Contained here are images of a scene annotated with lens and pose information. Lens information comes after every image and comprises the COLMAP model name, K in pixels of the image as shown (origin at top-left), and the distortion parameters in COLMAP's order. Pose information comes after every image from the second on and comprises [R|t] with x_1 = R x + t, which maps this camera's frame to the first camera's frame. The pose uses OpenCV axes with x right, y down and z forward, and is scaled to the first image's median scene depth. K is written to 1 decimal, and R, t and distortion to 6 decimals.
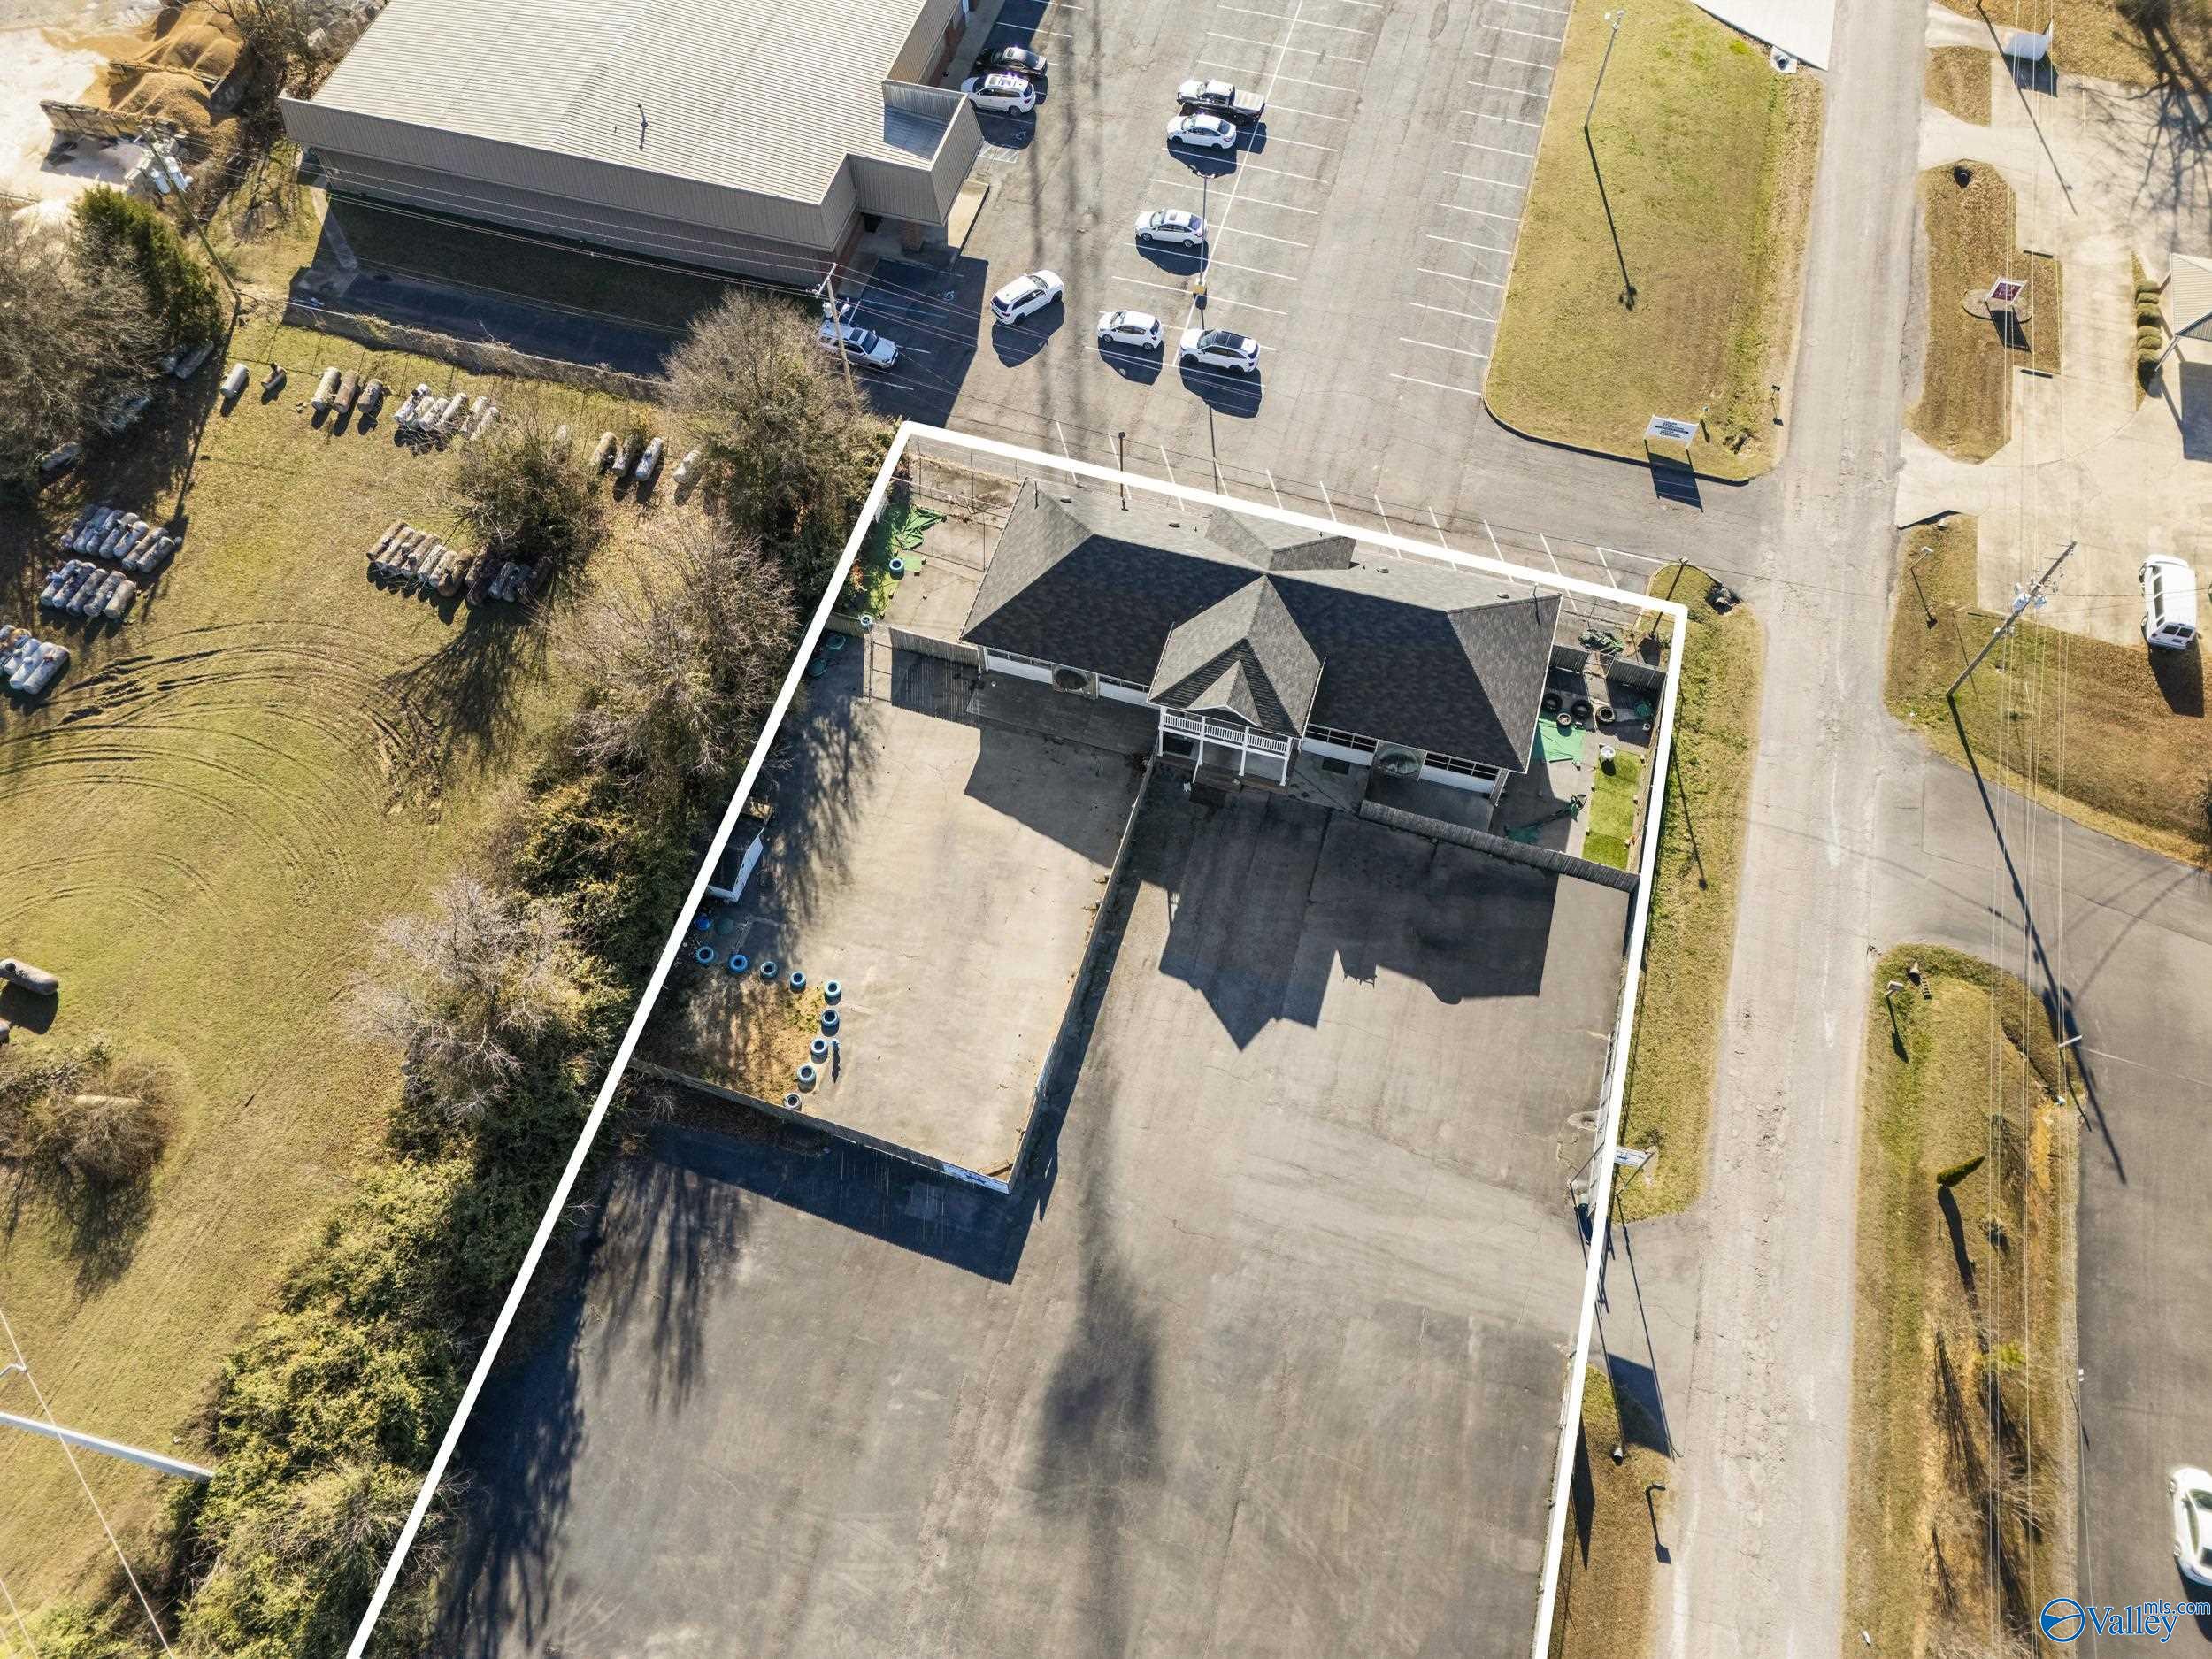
lens RADIAL K [[1612.6, 0, 1106.0], [0, 1612.6, 833.5], [0, 0, 1]] dist [0.081492, -0.068350]
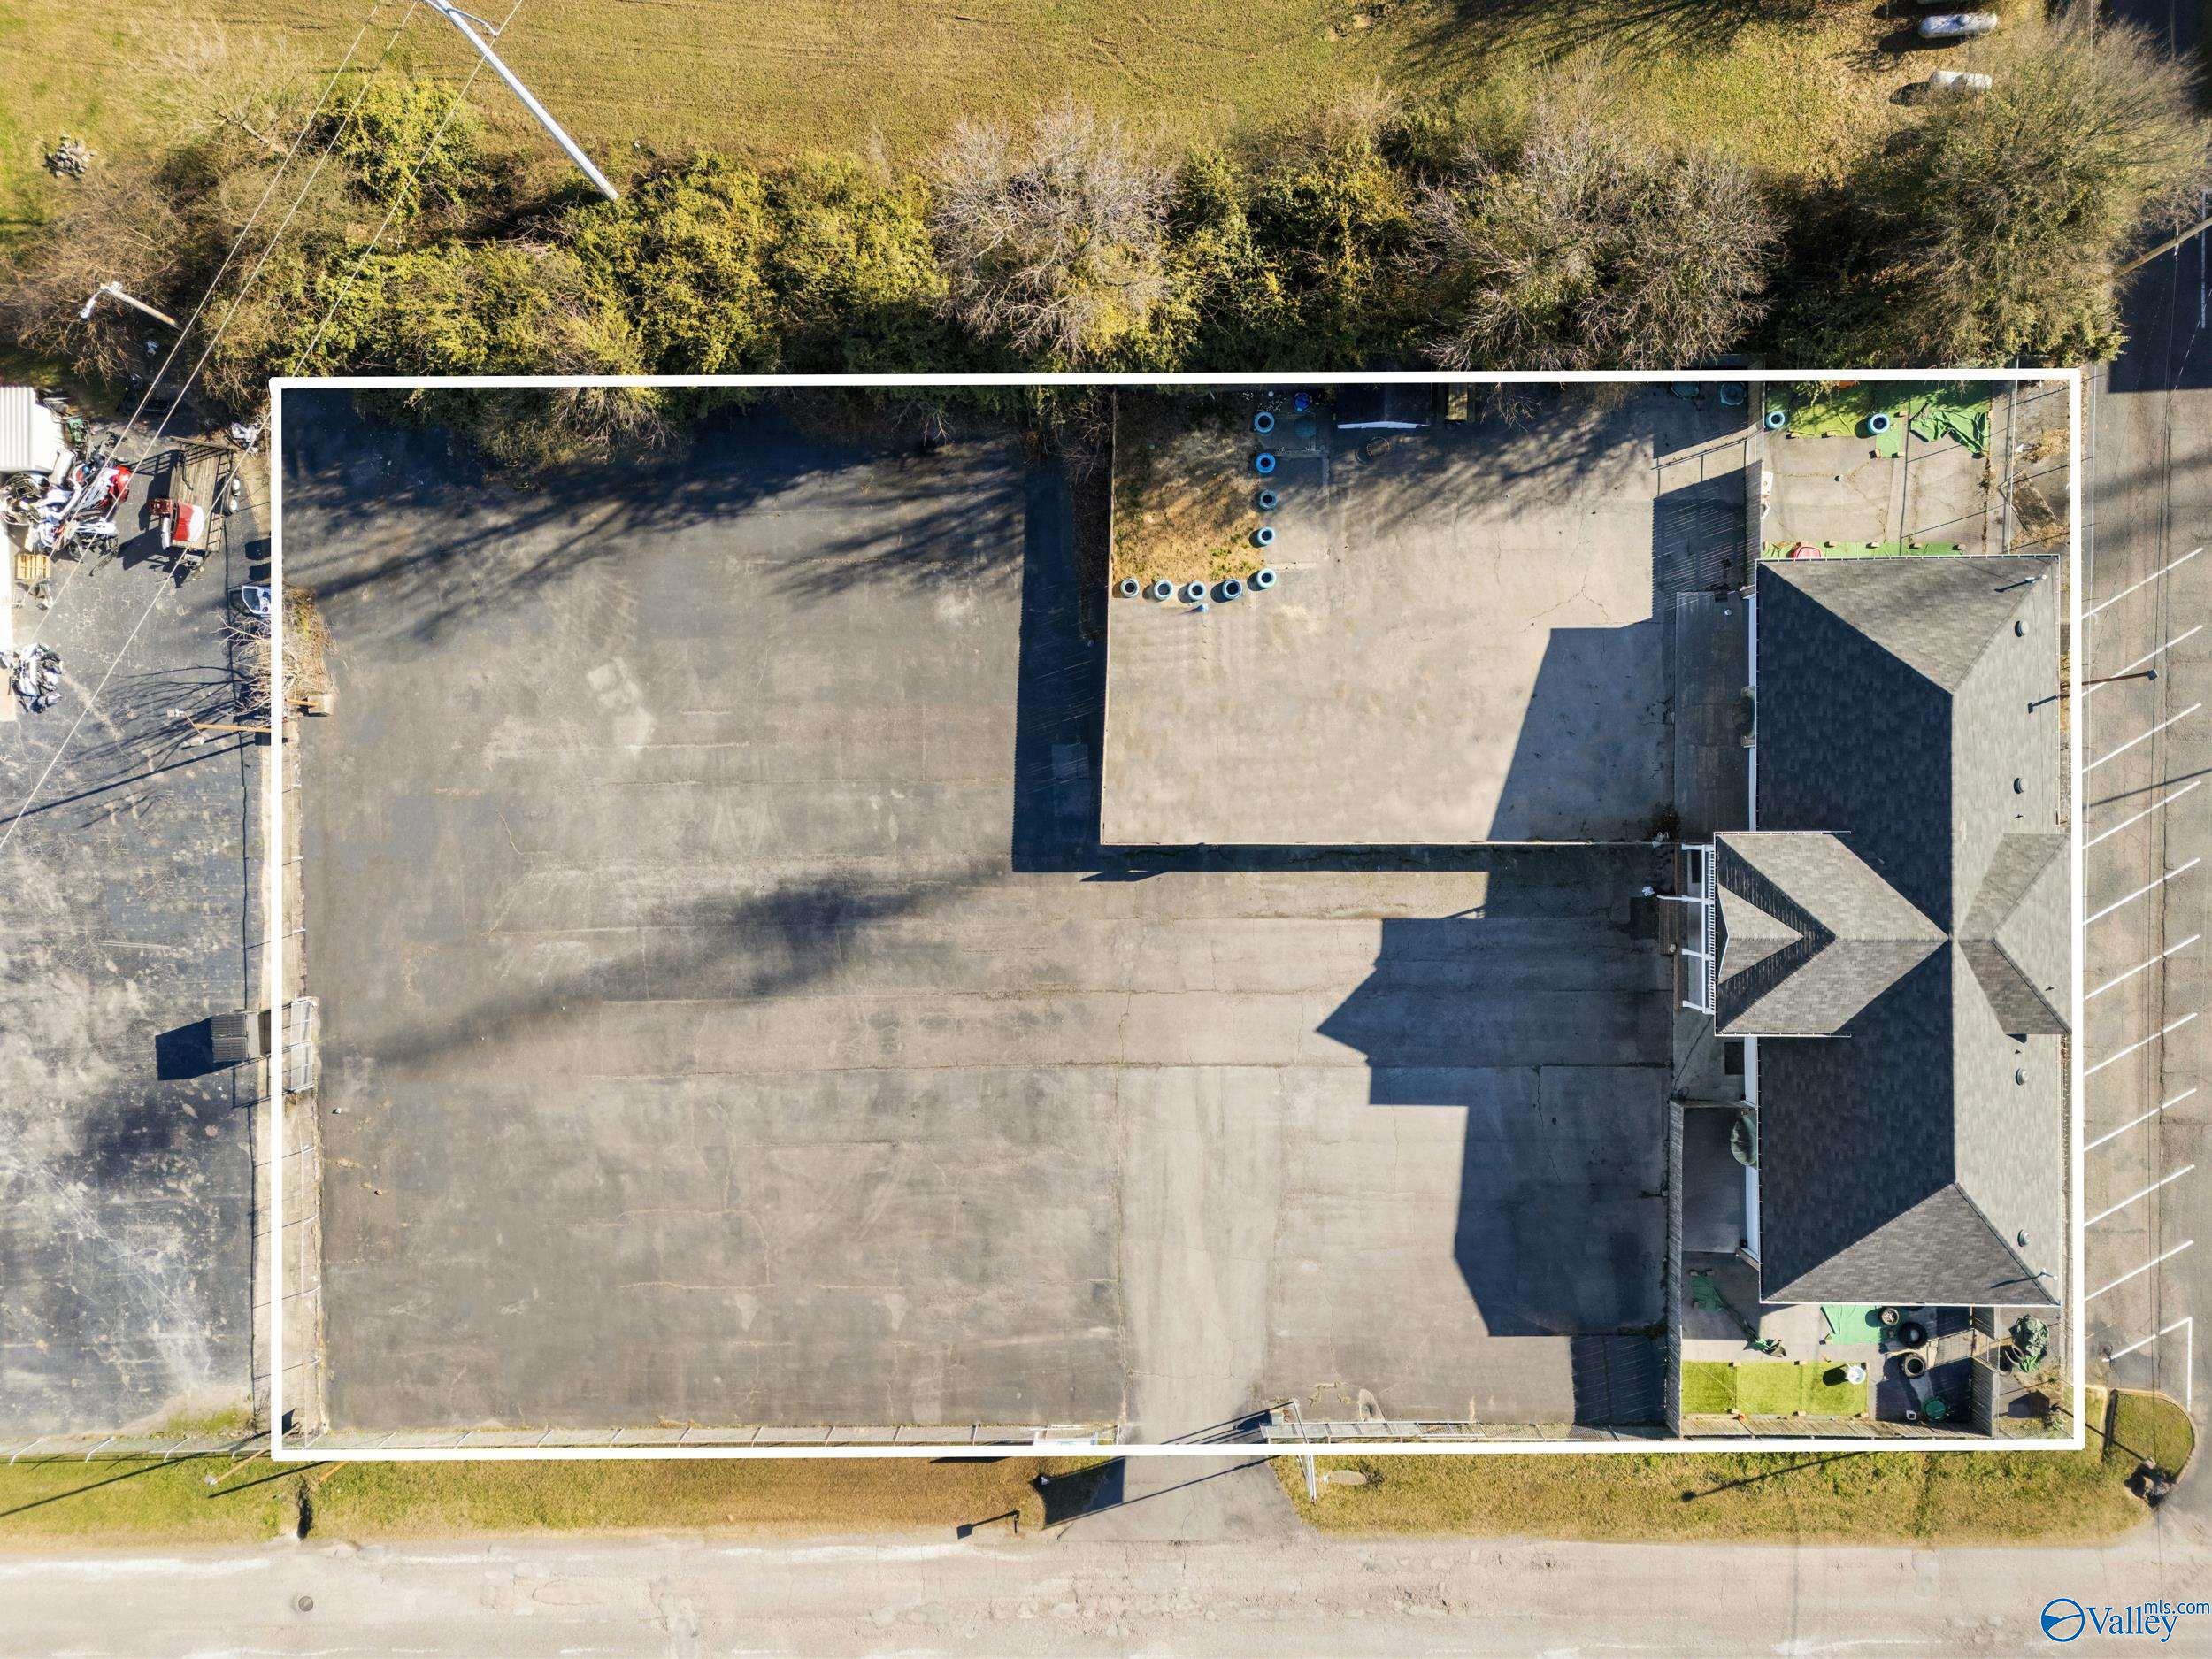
lens RADIAL K [[1612.6, 0, 1097.1], [0, 1612.6, 834.4], [0, 0, 1]] dist [0.081492, -0.068350]
pose [[0.289288, 0.957197, 0.009266, -0.063399], [-0.818919, 0.242461, 0.520178, -0.230579], [0.495666, -0.158069, 0.854008, 0.161803]]
